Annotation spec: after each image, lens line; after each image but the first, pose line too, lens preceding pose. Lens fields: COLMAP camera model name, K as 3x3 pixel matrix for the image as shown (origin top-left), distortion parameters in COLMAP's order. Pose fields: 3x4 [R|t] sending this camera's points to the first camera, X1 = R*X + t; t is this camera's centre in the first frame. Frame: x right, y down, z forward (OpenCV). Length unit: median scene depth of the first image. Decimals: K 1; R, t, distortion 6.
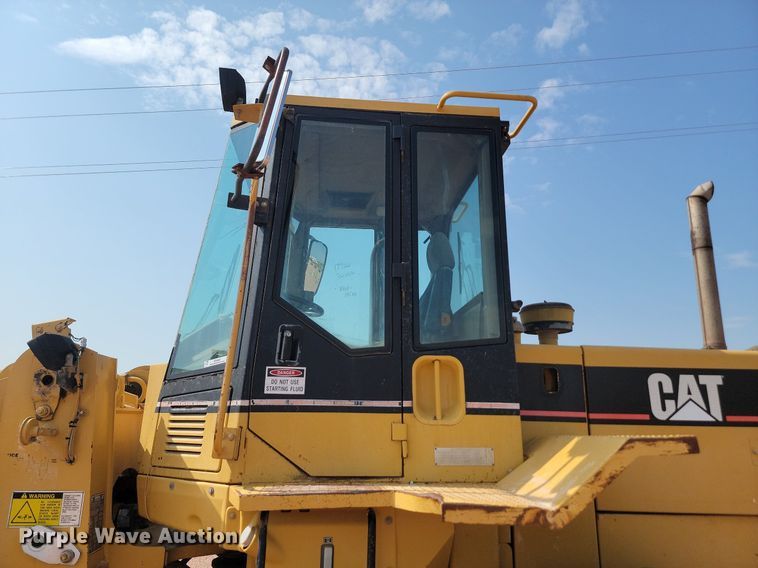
lens RADIAL K [[513.5, 0, 388.6], [0, 513.5, 295.7], [0, 0, 1]] dist [0.060799, -0.043101]
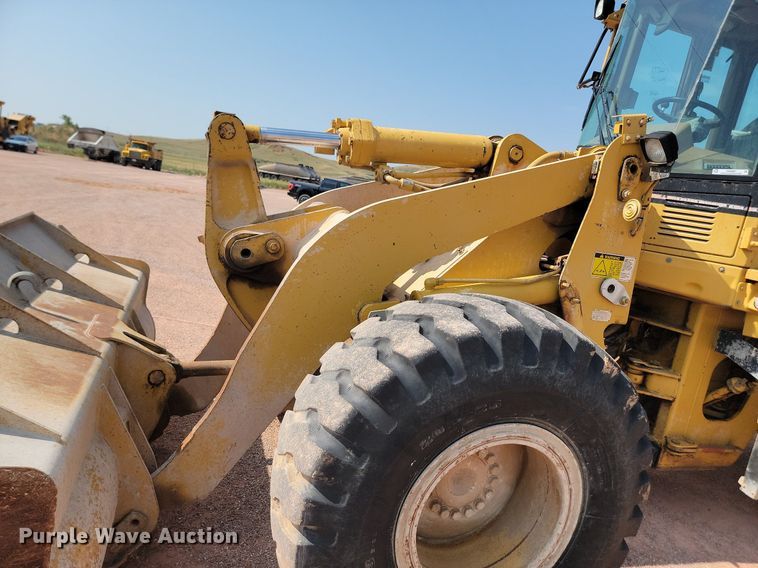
lens RADIAL K [[513.5, 0, 388.6], [0, 513.5, 295.7], [0, 0, 1]] dist [0.060799, -0.043101]
pose [[0.961160, 0.098296, 0.257893, -1.479581], [-0.201722, 0.887936, 0.413373, 0.038392], [-0.188360, -0.449341, 0.873278, -0.078764]]
